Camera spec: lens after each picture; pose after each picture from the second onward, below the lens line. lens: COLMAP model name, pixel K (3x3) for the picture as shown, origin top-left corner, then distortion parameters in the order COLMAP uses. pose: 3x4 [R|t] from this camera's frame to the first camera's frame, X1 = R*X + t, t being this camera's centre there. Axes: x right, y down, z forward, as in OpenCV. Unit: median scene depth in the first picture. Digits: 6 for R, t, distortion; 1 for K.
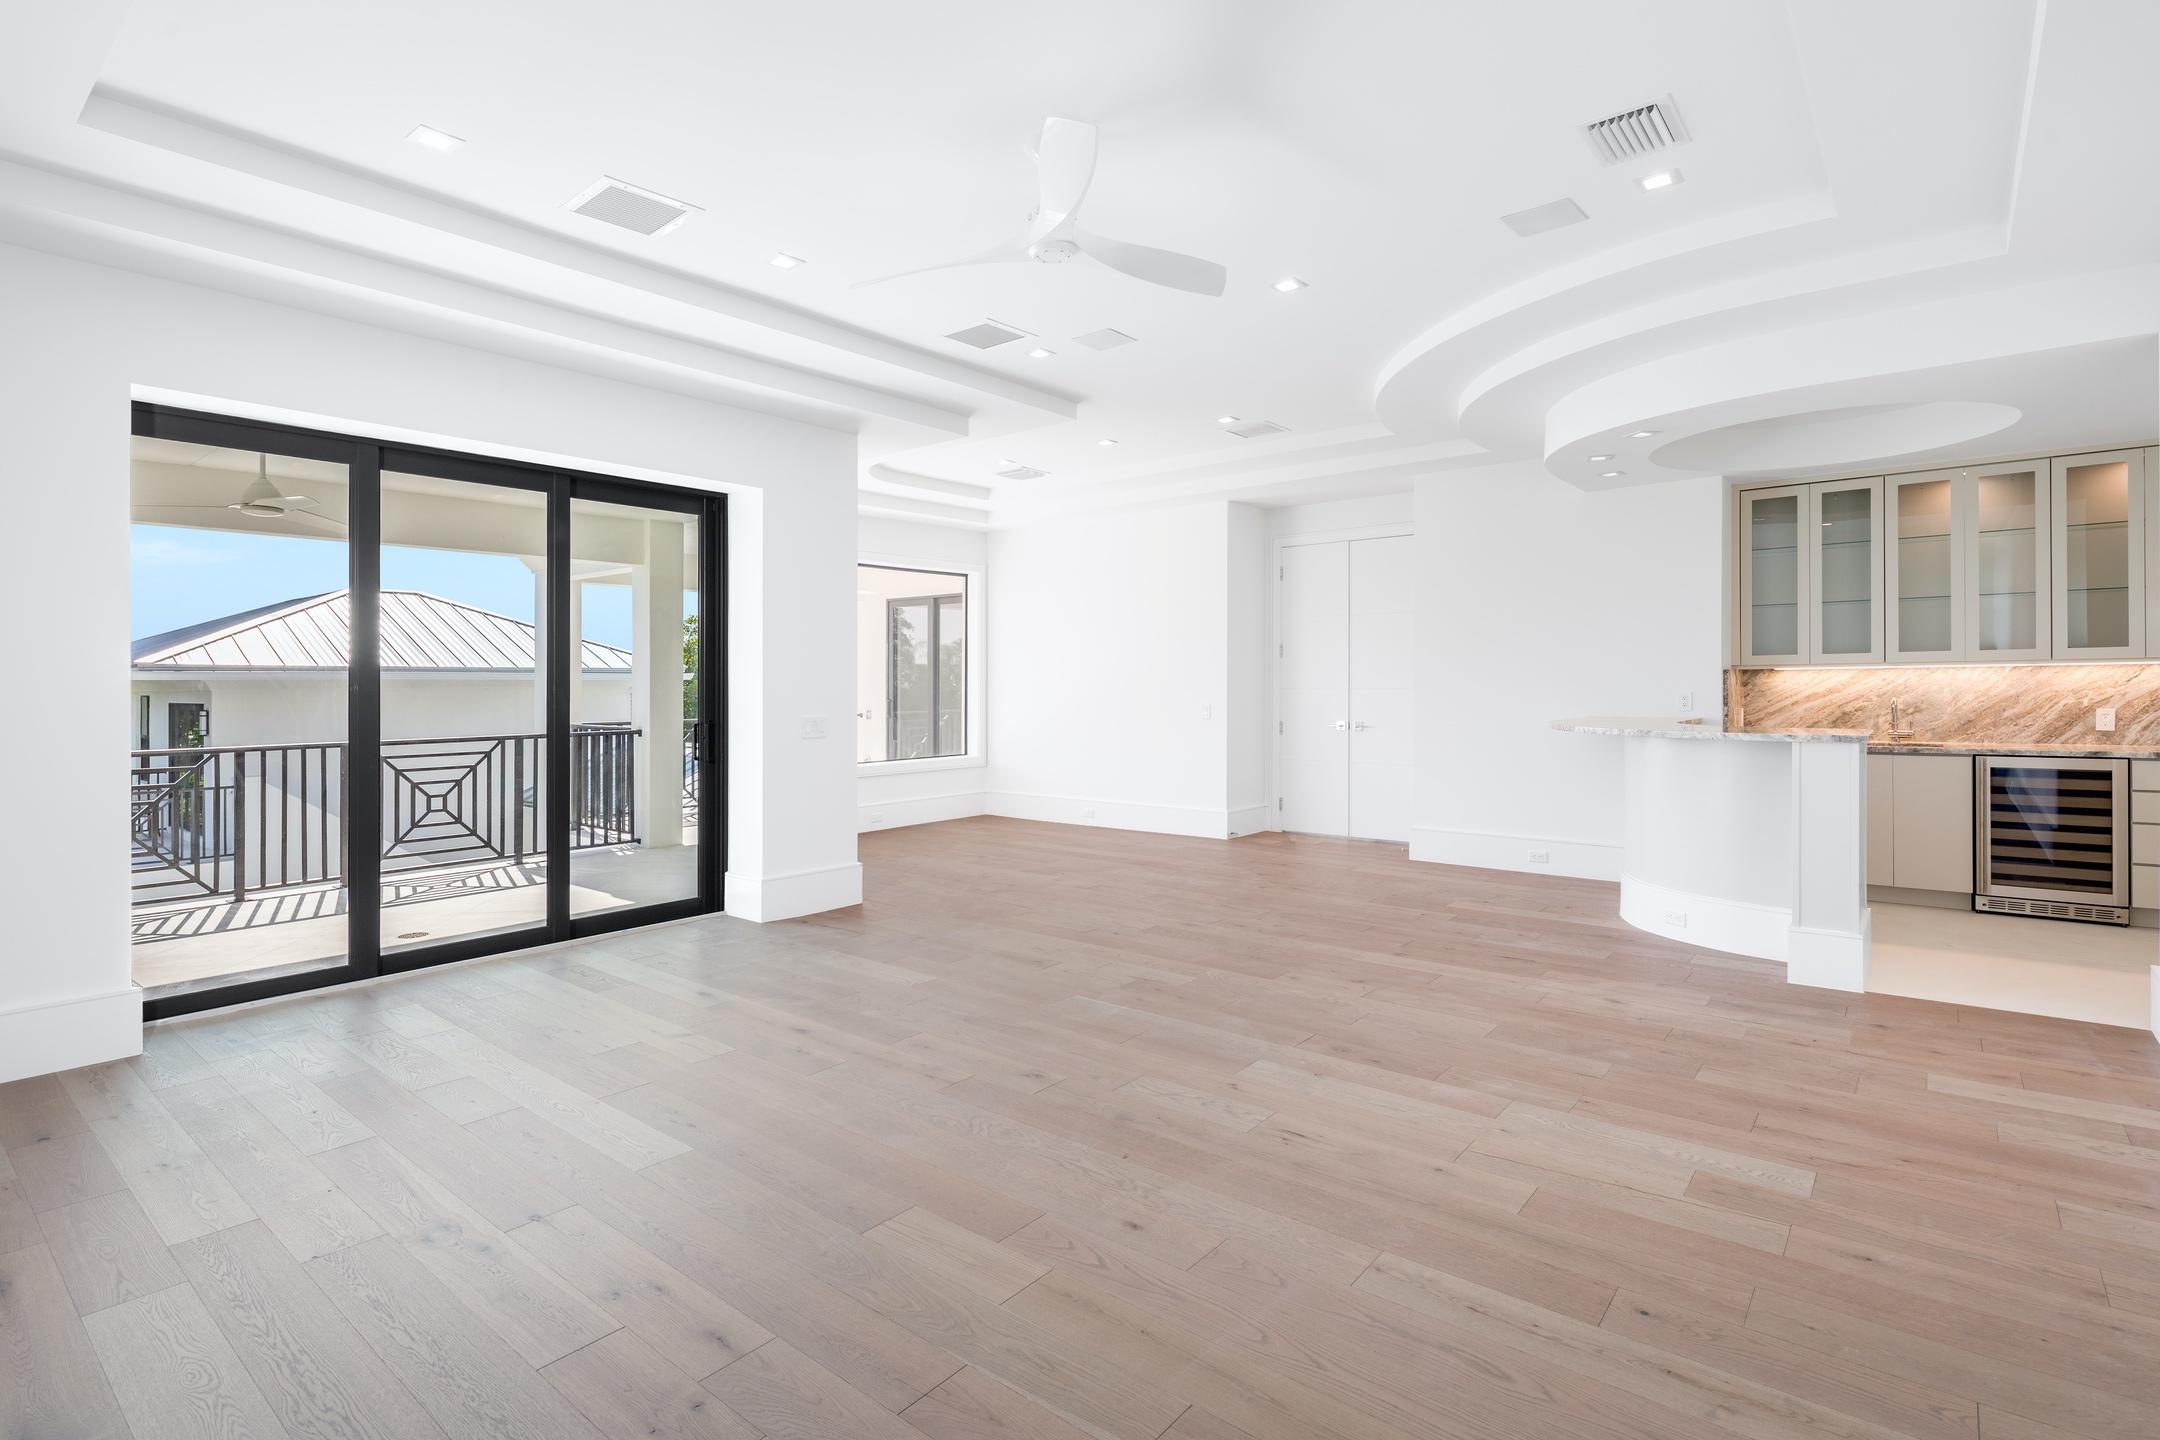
lens RADIAL K [[1040.4, 0, 1068.1], [0, 1040.4, 696.7], [0, 0, 1]] dist [-0.003287, -0.001804]
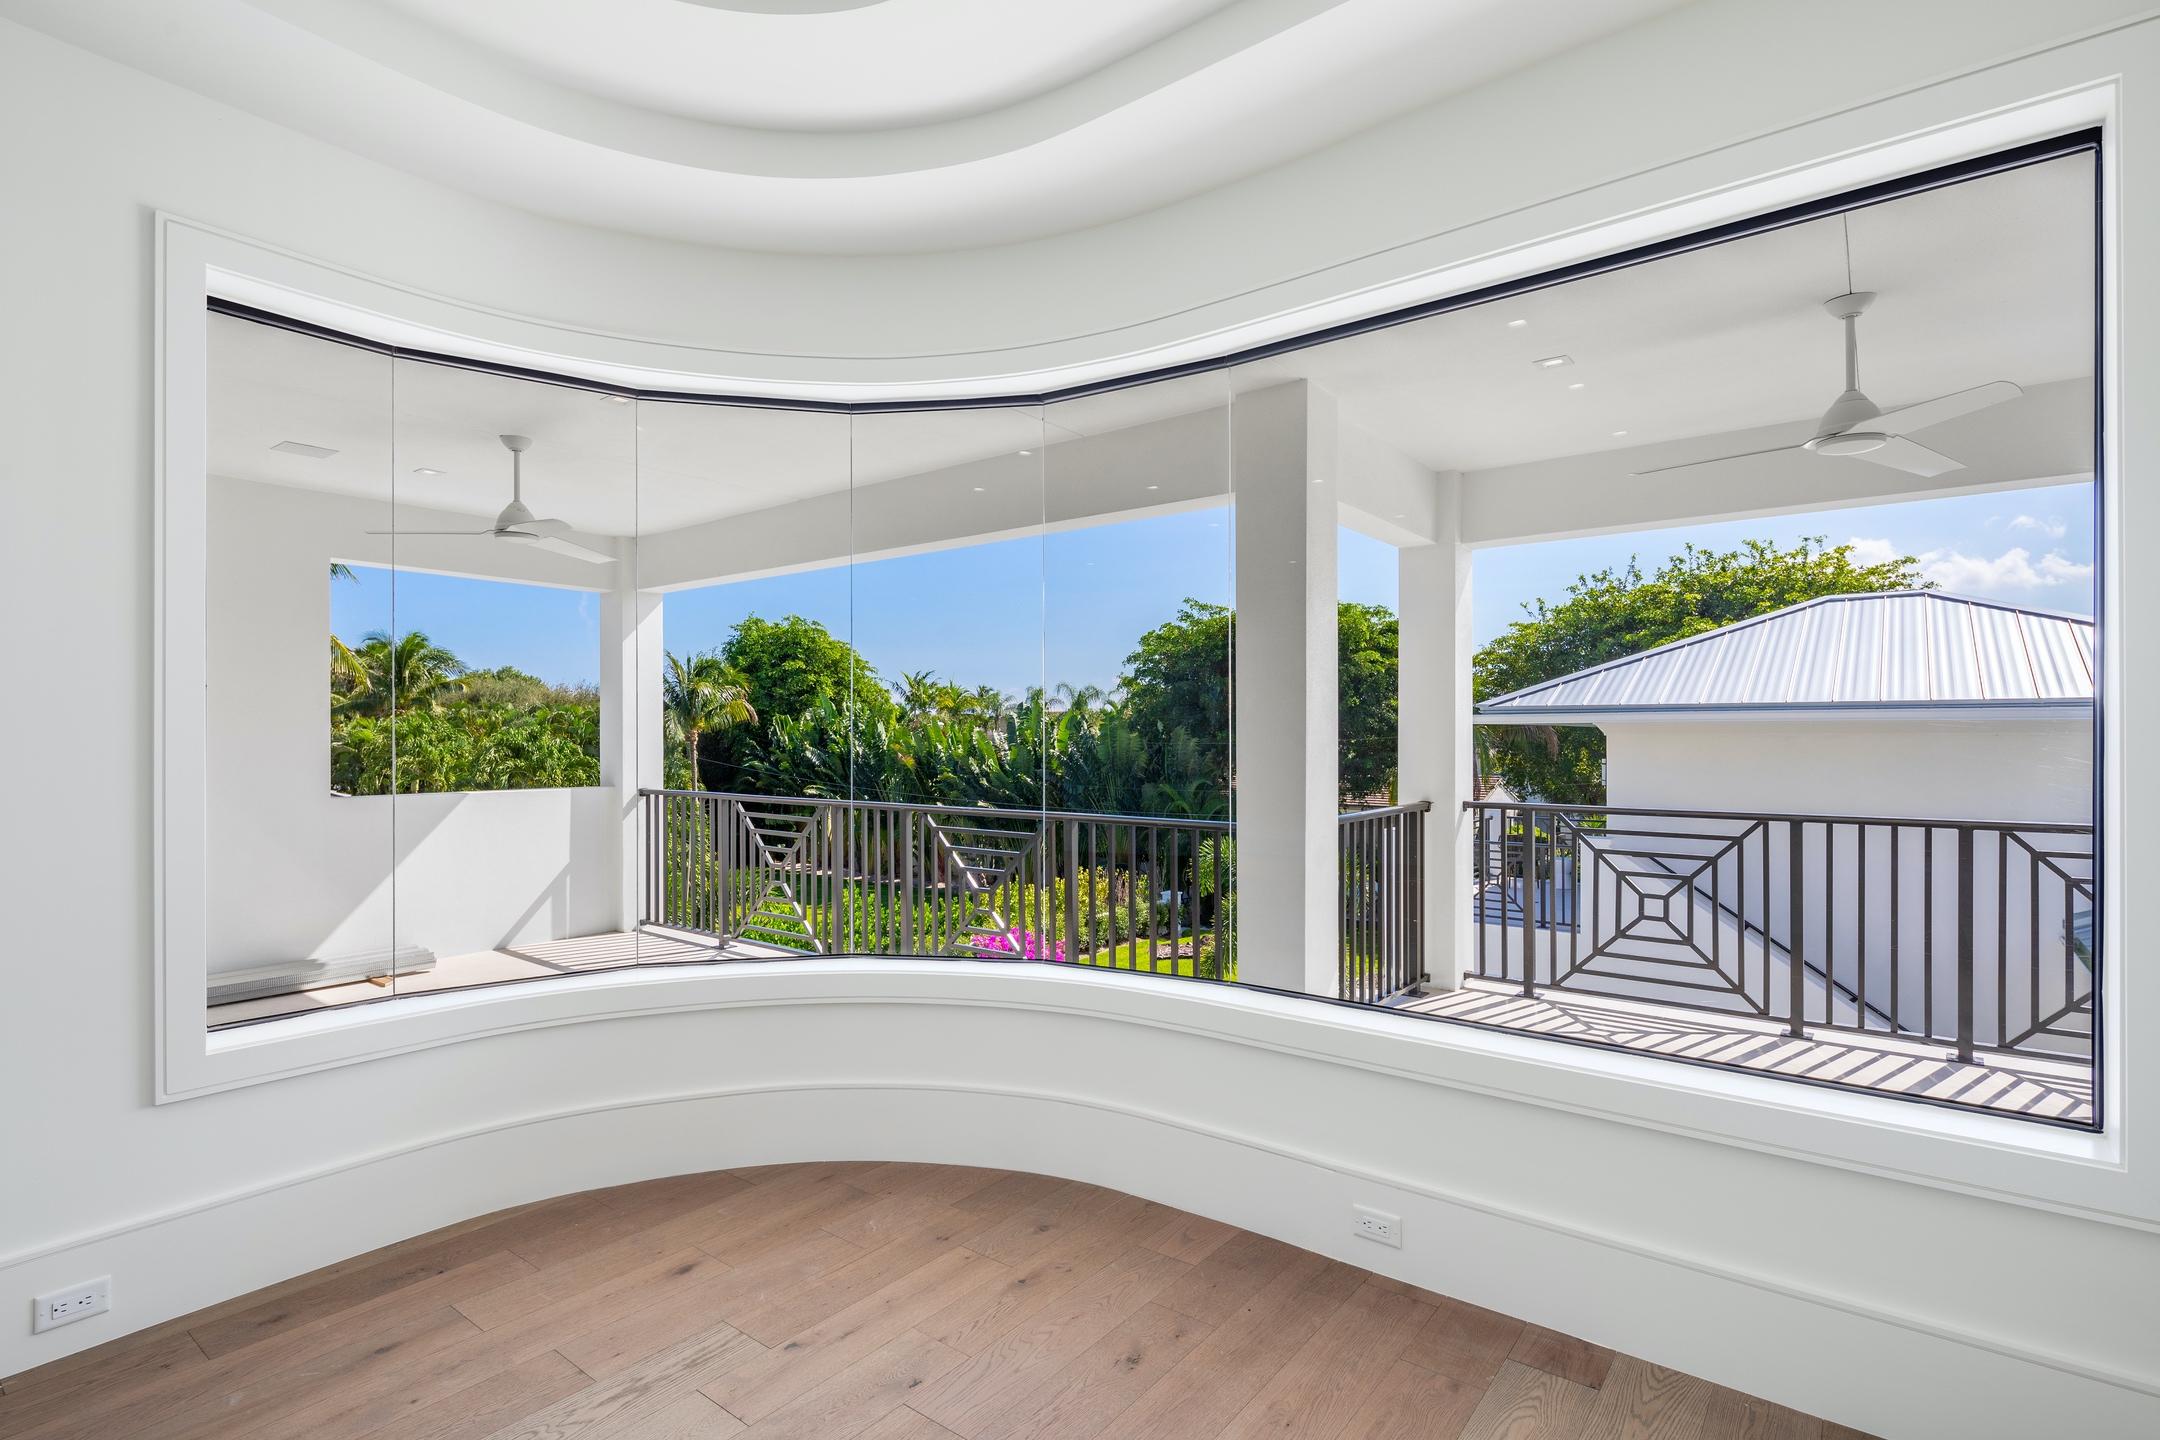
lens RADIAL K [[1037.7, 0, 1082.5], [0, 1037.7, 731.0], [0, 0, 1]] dist [-0.003931, -0.000560]
pose [[0.044196, 0.000142, -0.999023, 0.036044], [-0.006639, 0.999978, -0.000152, -0.007267], [0.999001, 0.006639, 0.044196, 0.612299]]
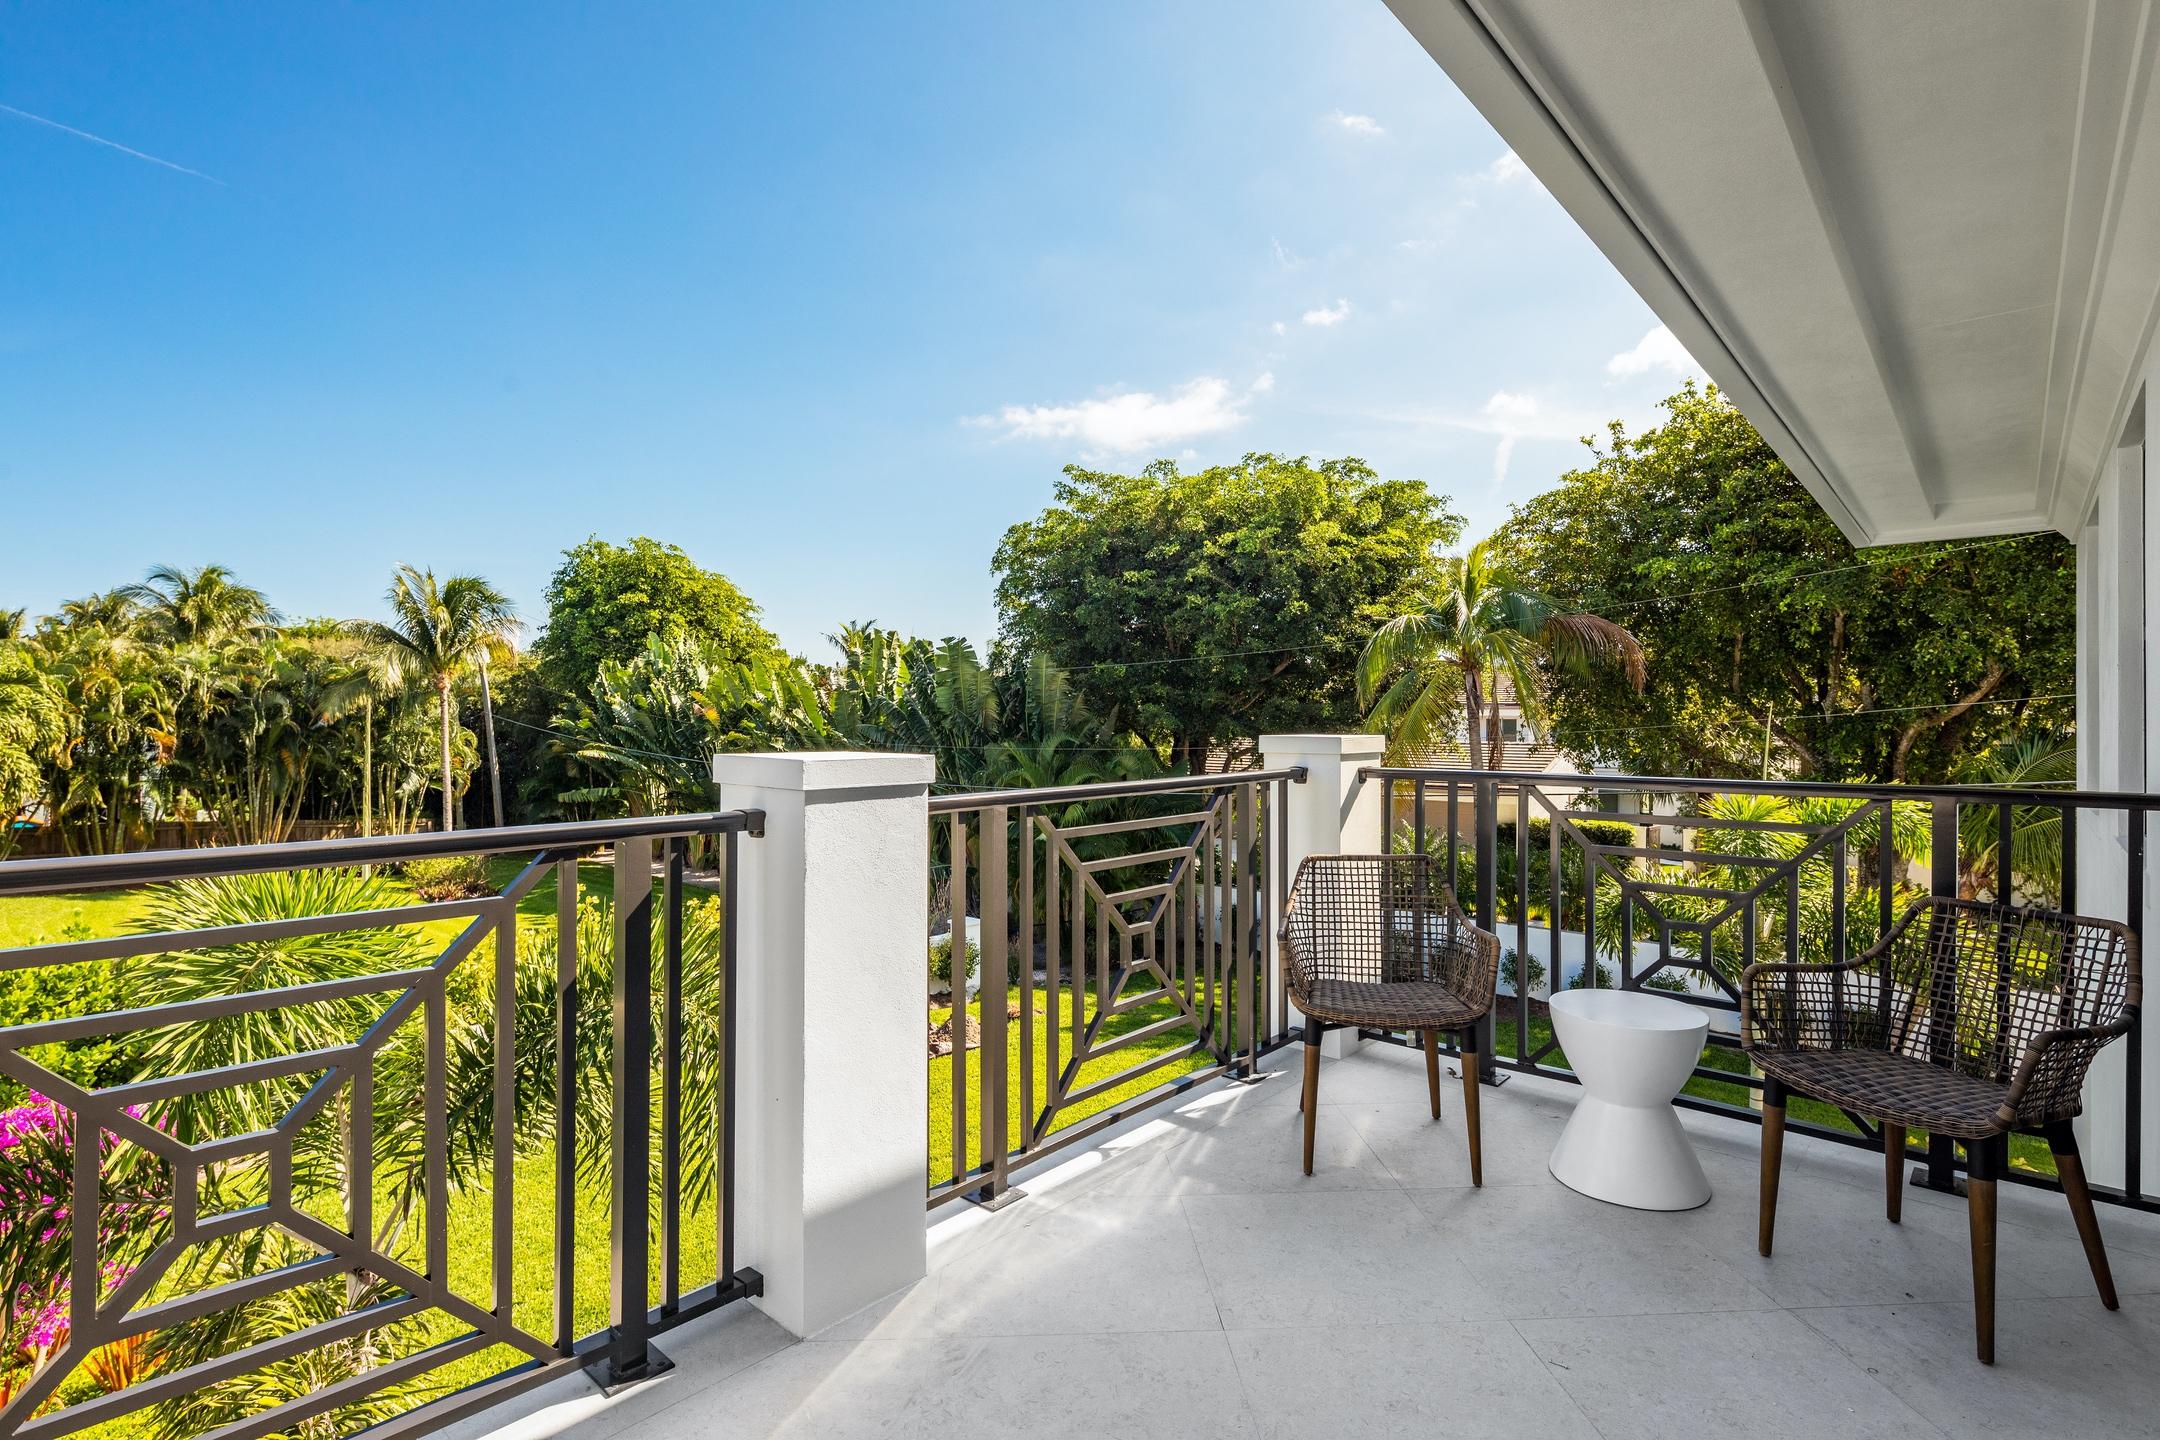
lens RADIAL K [[1040.4, 0, 1073.2], [0, 1040.4, 712.9], [0, 0, 1]] dist [-0.003287, -0.001804]
pose [[-0.028380, 0.005532, -0.999582, -0.981467], [-0.005453, 0.999969, 0.005689, 0.073980], [0.999582, 0.005612, -0.028349, 1.132996]]
